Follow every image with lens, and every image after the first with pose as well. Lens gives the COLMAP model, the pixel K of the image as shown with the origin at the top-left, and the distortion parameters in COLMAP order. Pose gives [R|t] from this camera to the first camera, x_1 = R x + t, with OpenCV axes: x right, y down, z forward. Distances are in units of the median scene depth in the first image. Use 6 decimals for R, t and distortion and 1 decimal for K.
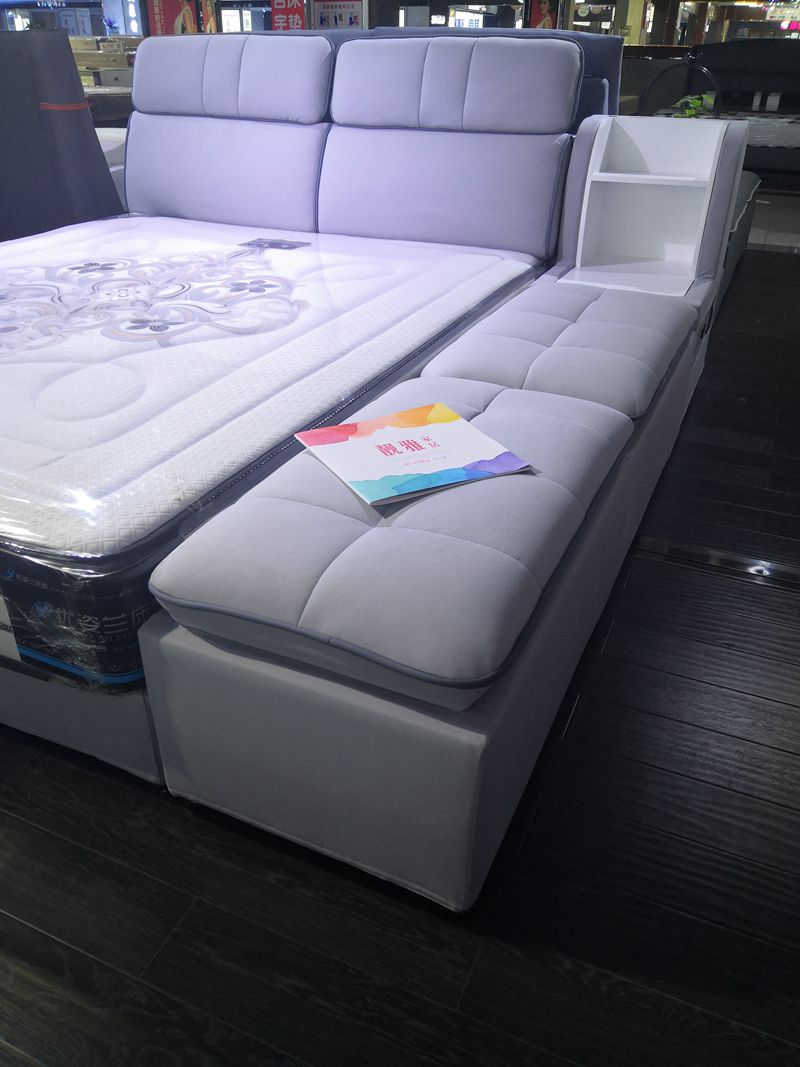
lens RADIAL K [[832.4, 0, 398.9], [0, 832.4, 533.8], [0, 0, 1]] dist [-0.002003, -0.007948]
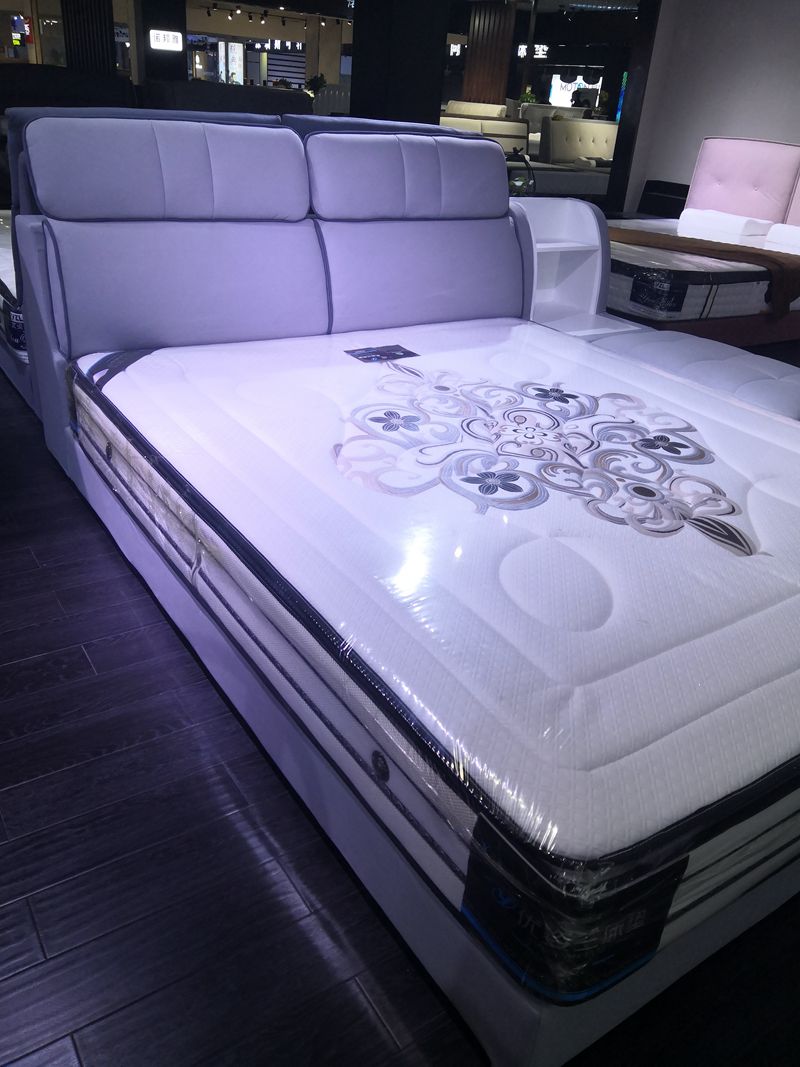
lens RADIAL K [[832.4, 0, 403.9], [0, 832.4, 537.6], [0, 0, 1]] dist [-0.002003, -0.007948]
pose [[0.525304, -0.372148, 0.765220, -0.948319], [0.367373, 0.910348, 0.190535, -0.334132], [-0.767524, 0.181032, 0.614926, 0.445053]]
